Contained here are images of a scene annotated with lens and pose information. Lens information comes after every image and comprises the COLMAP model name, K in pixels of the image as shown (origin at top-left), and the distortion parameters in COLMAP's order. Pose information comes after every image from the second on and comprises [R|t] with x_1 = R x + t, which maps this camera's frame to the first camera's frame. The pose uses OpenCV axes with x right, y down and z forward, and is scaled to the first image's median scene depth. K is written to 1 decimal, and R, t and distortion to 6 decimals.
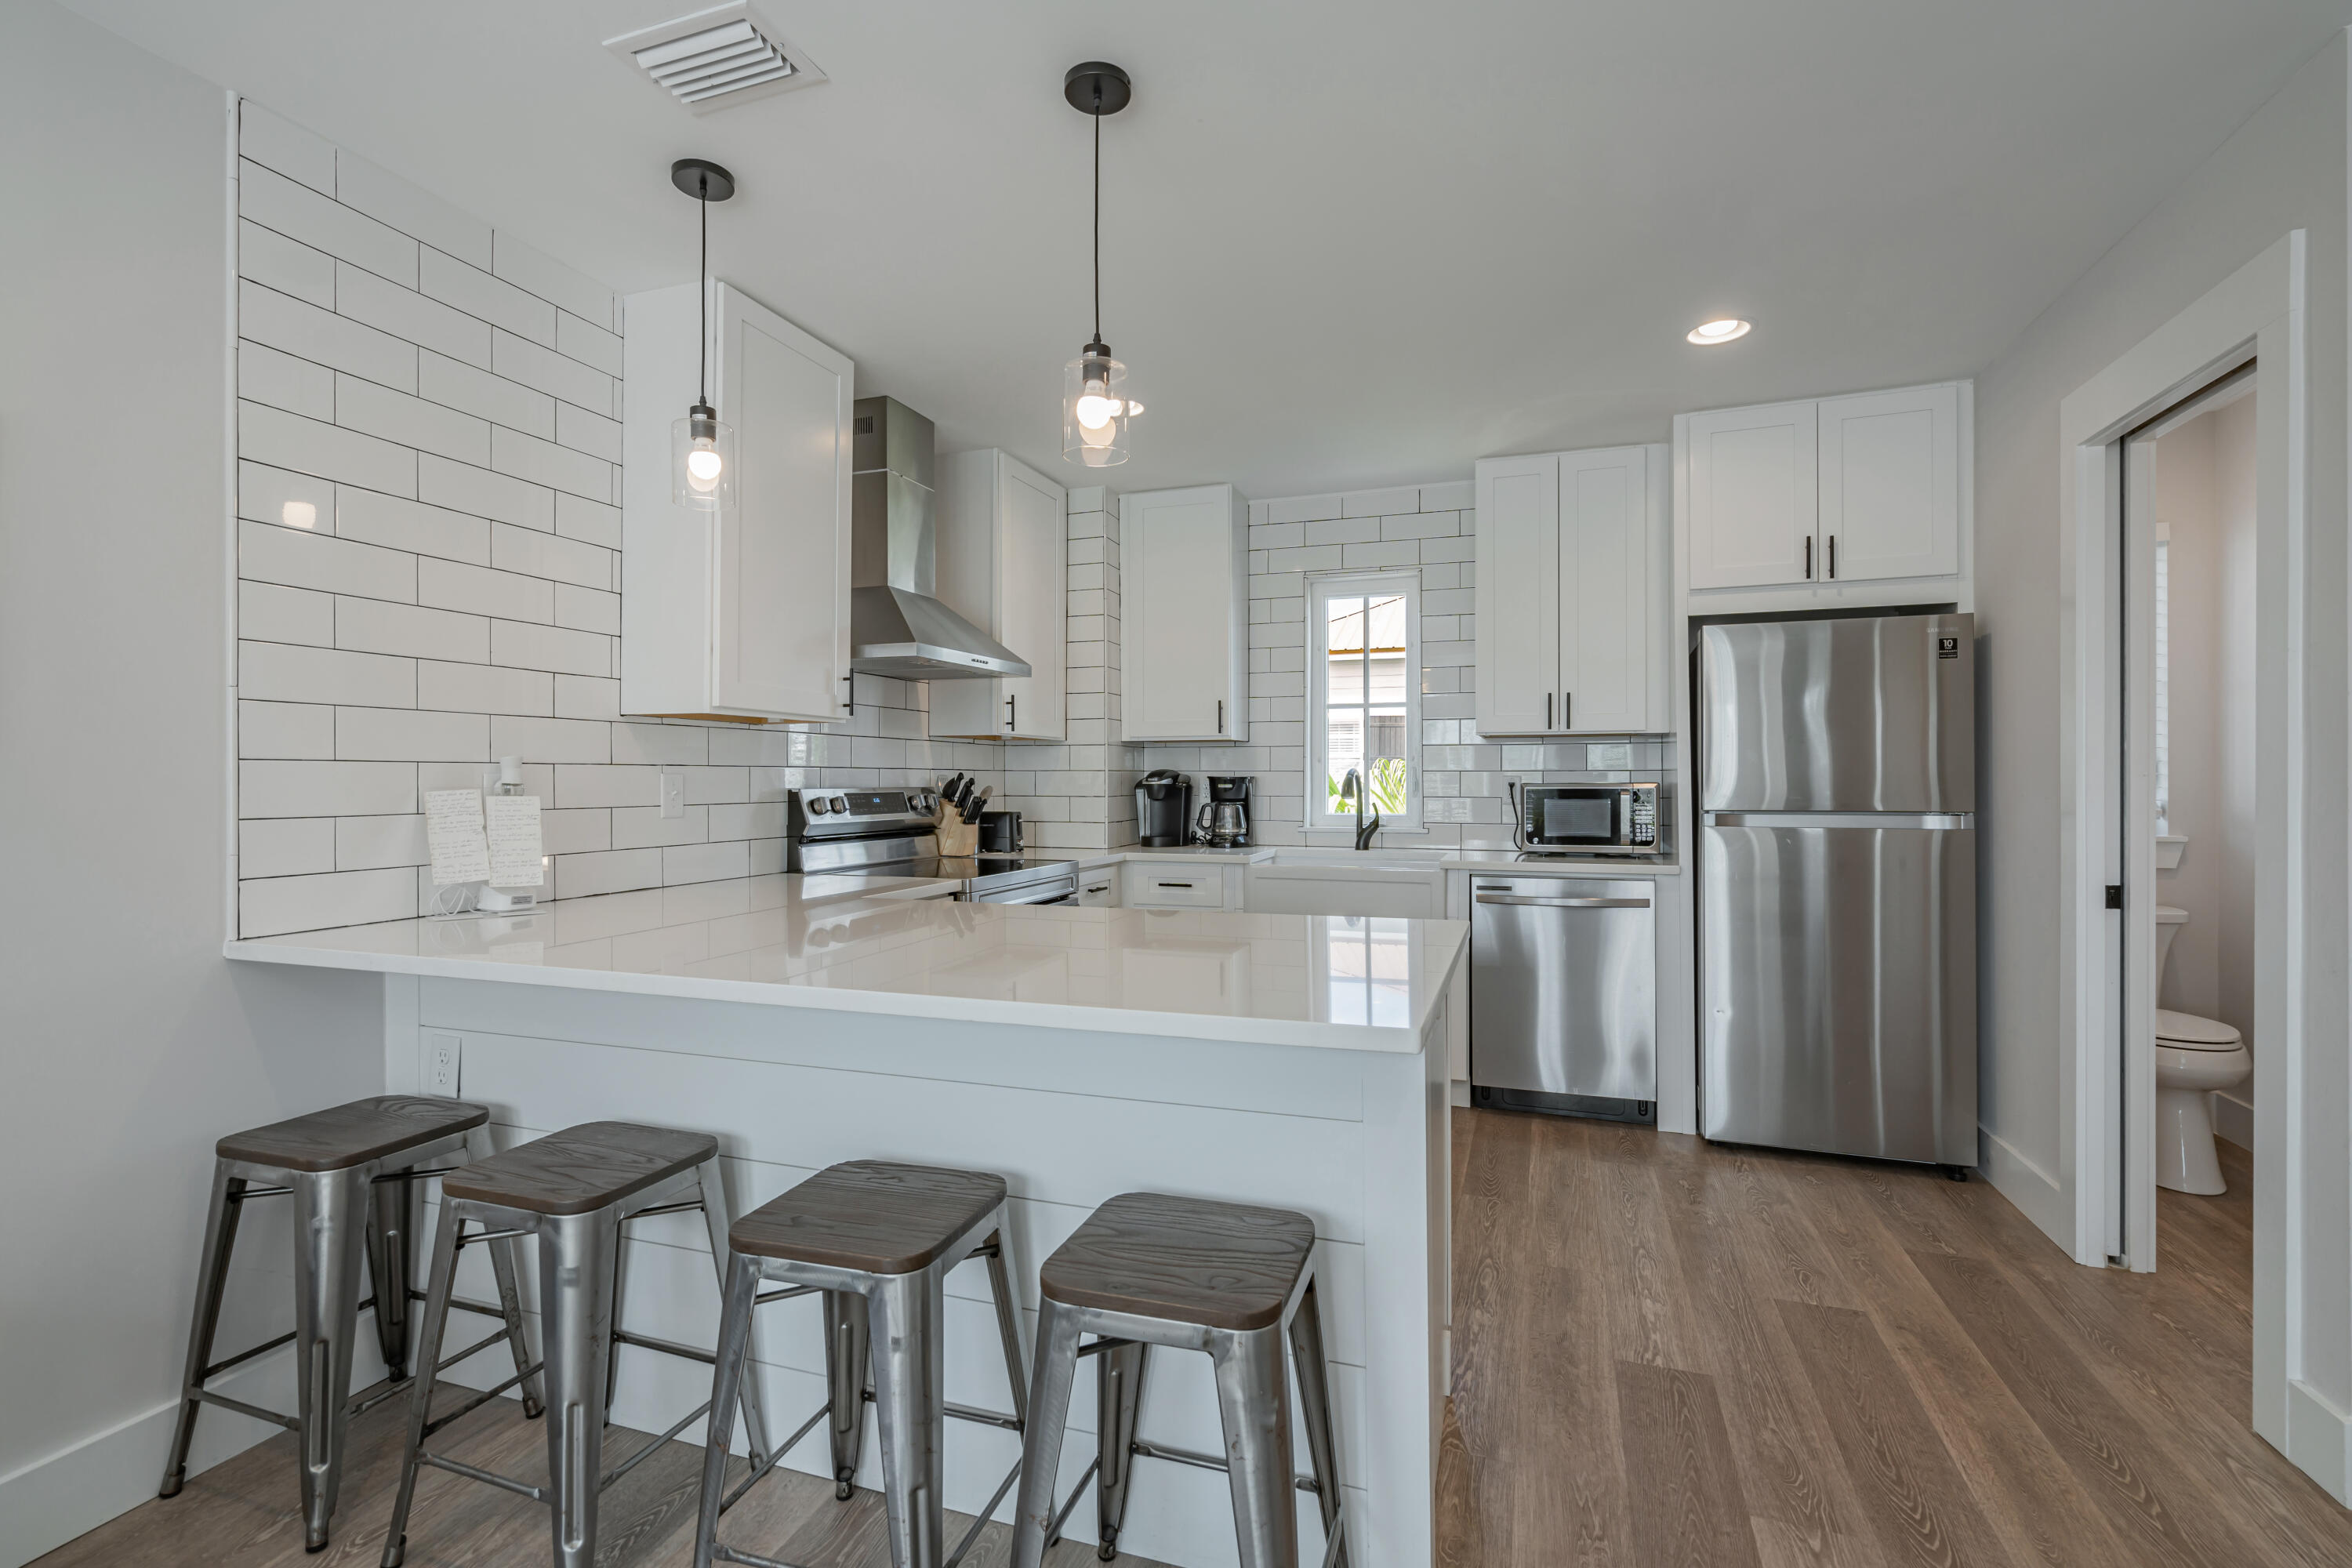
lens RADIAL K [[1074.9, 0, 1169.2], [0, 1074.9, 787.5], [0, 0, 1]] dist [-0.001079, 0.000123]
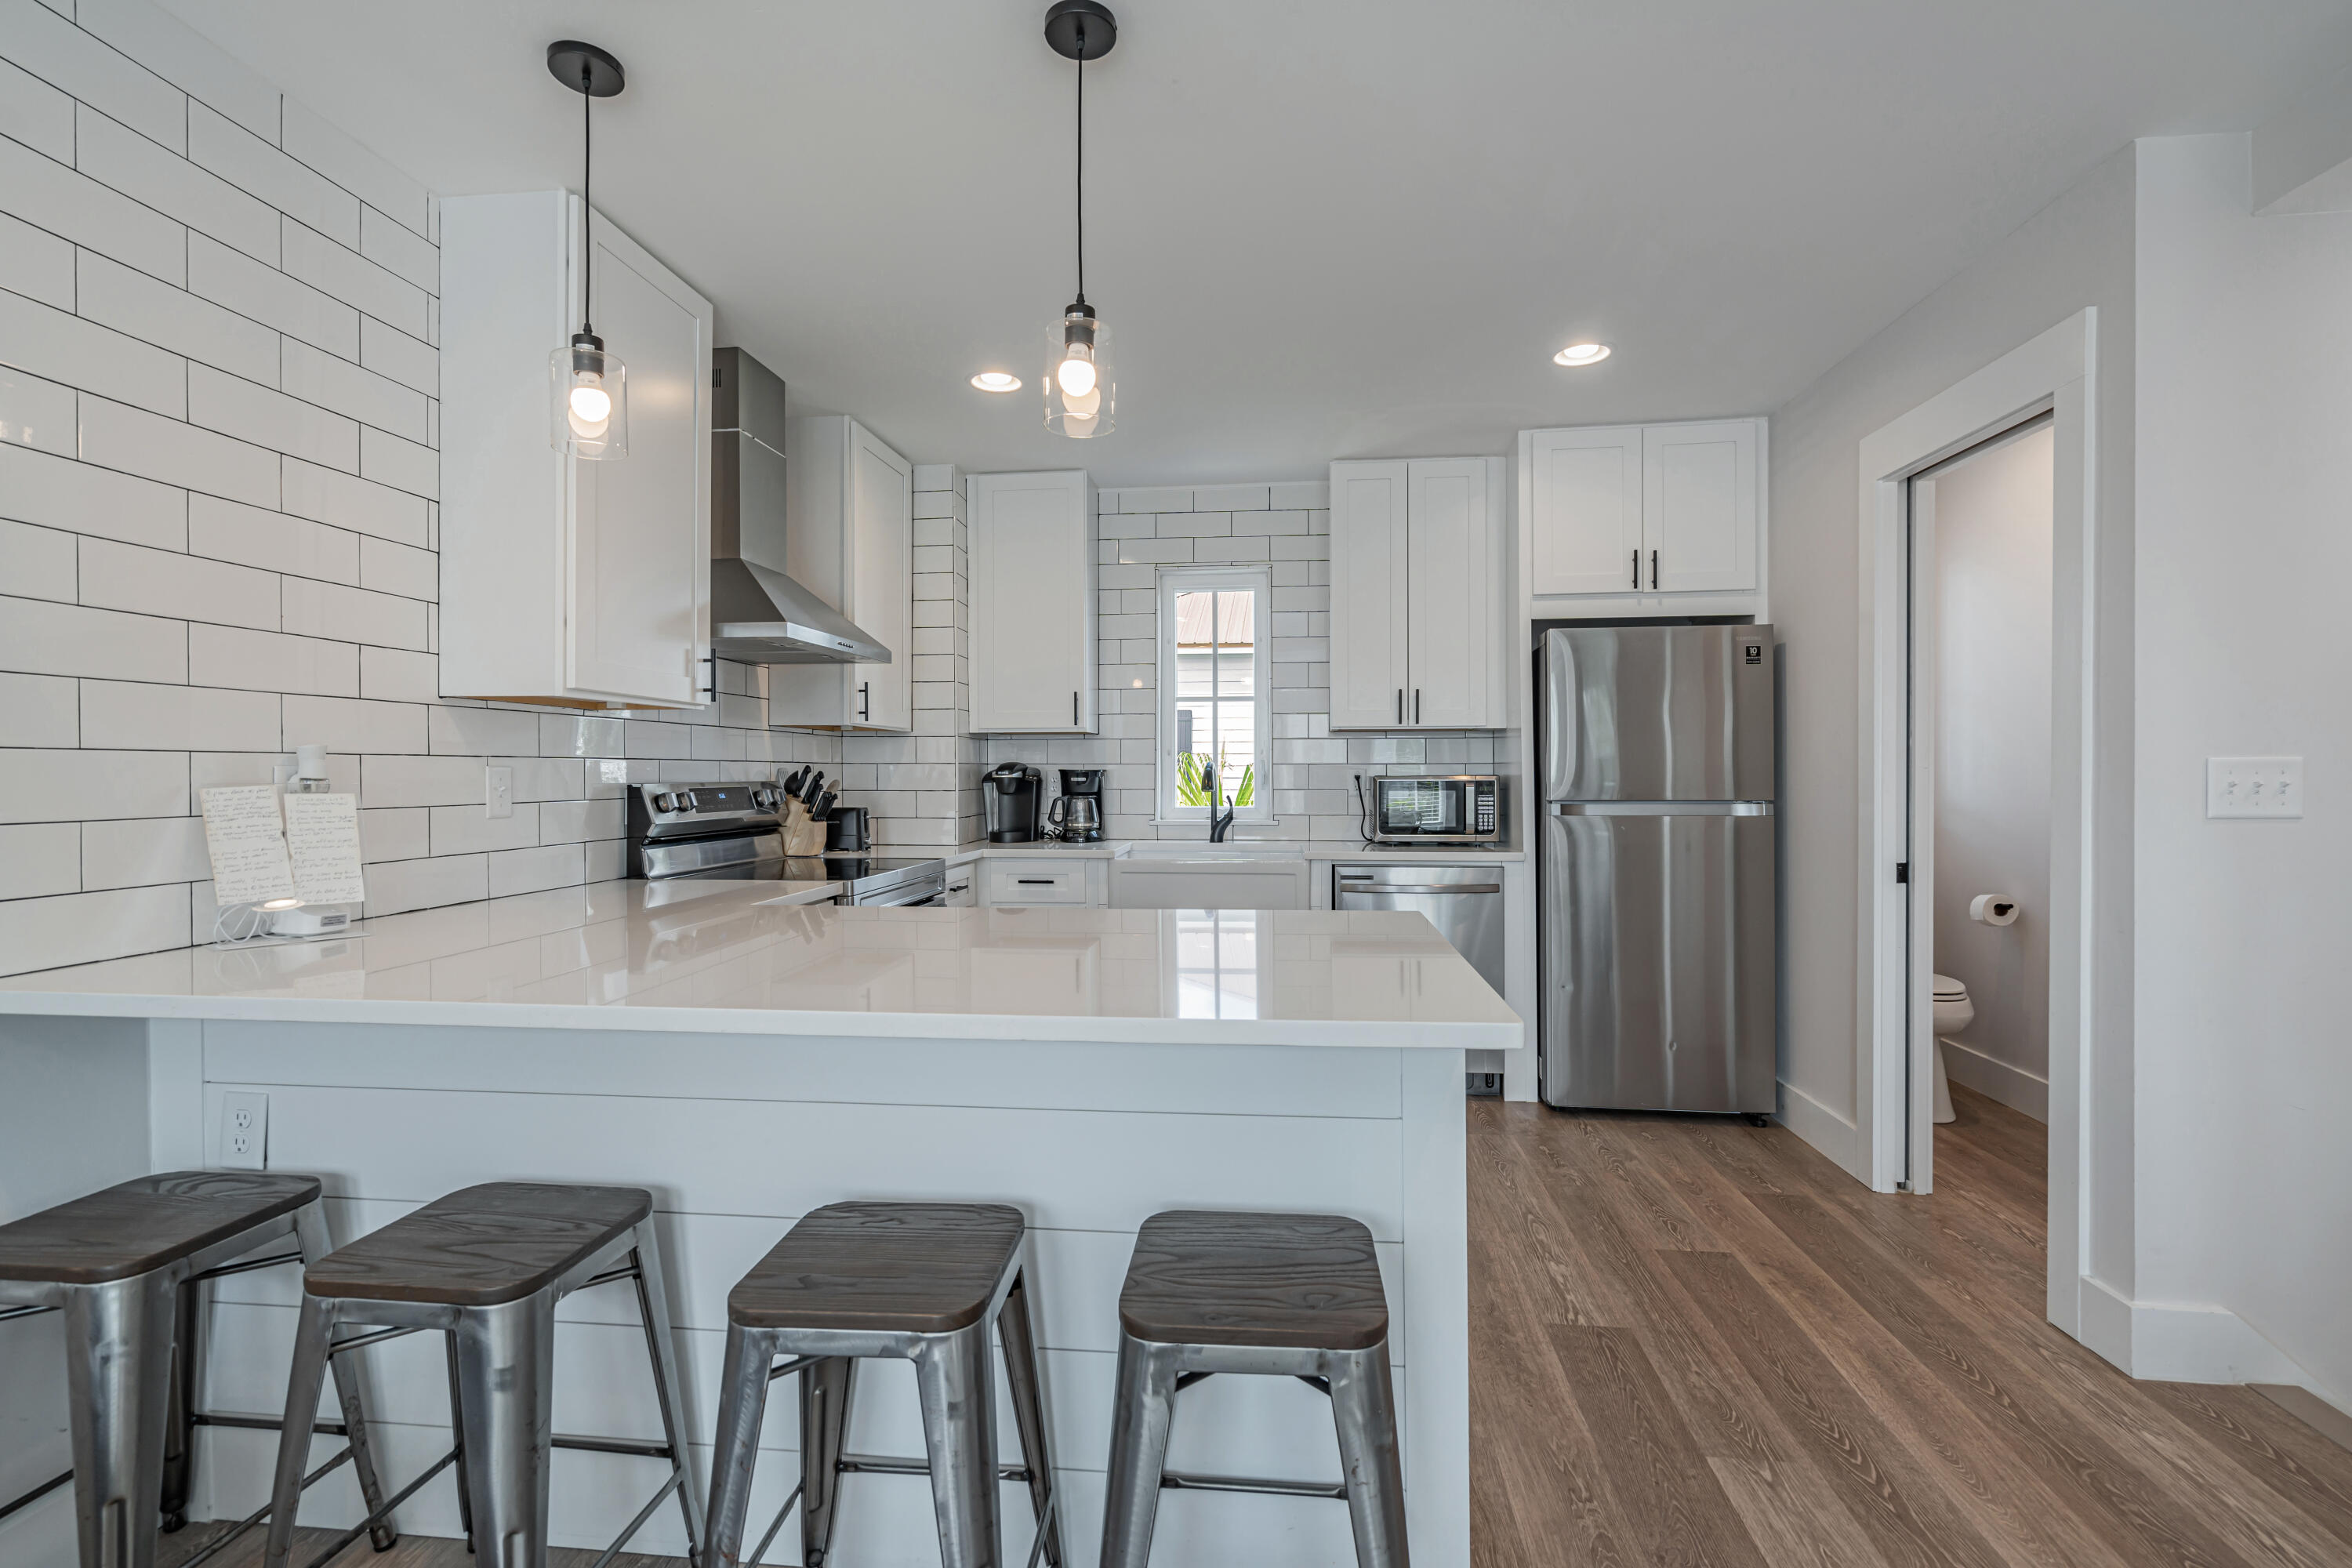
lens RADIAL K [[1069.7, 0, 1178.0], [0, 1069.7, 787.7], [0, 0, 1]] dist [-0.000103, -0.000299]
pose [[0.974174, -0.004388, 0.225757, -0.137883], [0.002970, 0.999974, 0.006617, 0.000028], [-0.225780, -0.005776, 0.974161, 0.052480]]
